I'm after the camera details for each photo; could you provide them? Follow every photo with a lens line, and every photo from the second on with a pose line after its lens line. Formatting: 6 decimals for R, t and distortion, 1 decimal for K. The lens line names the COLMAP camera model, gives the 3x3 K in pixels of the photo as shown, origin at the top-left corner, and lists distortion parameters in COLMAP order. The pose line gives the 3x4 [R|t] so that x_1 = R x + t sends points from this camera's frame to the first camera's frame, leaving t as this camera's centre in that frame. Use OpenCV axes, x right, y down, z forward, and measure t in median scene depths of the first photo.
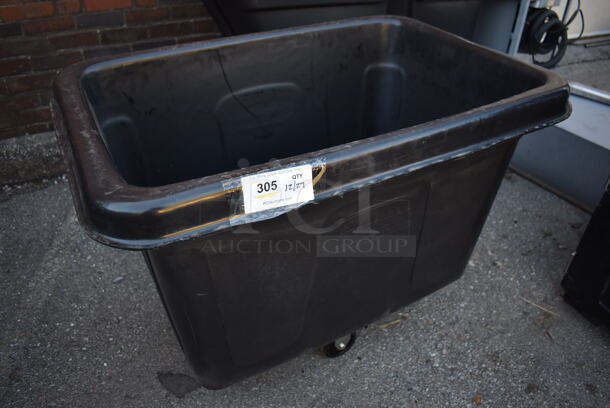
lens RADIAL K [[471.0, 0, 305.2], [0, 471.0, 204.4], [0, 0, 1]] dist [-0.094421, 0.011513]
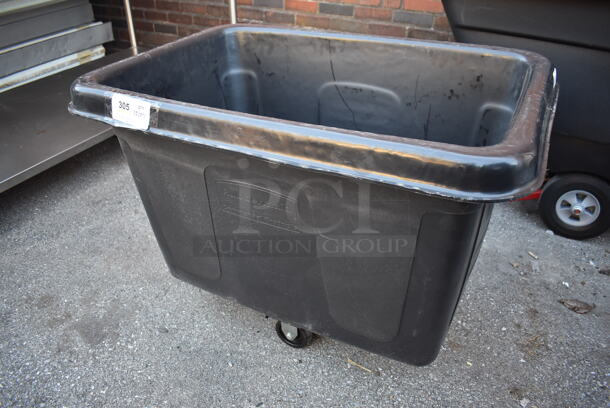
lens RADIAL K [[471.0, 0, 307.1], [0, 471.0, 204.4], [0, 0, 1]] dist [-0.094421, 0.011513]
pose [[0.547381, 0.433686, -0.715745, 0.697431], [-0.460742, 0.870136, 0.174873, -0.143199], [0.698635, 0.234052, 0.676113, 0.260605]]
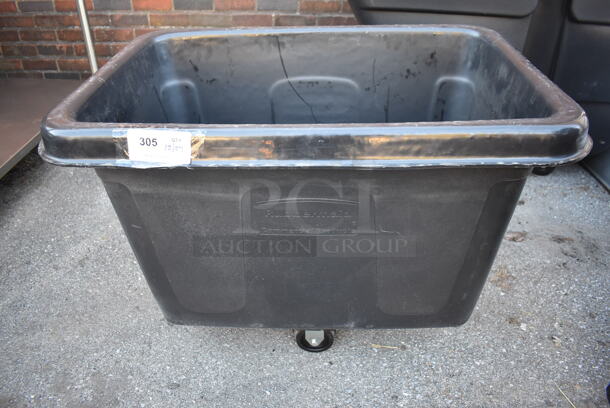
lens RADIAL K [[471.0, 0, 305.6], [0, 471.0, 205.0], [0, 0, 1]] dist [-0.094421, 0.011513]
pose [[0.853737, 0.274884, -0.442234, 0.417534], [-0.277938, 0.958762, 0.059386, -0.033182], [0.440322, 0.072214, 0.894931, 0.072543]]
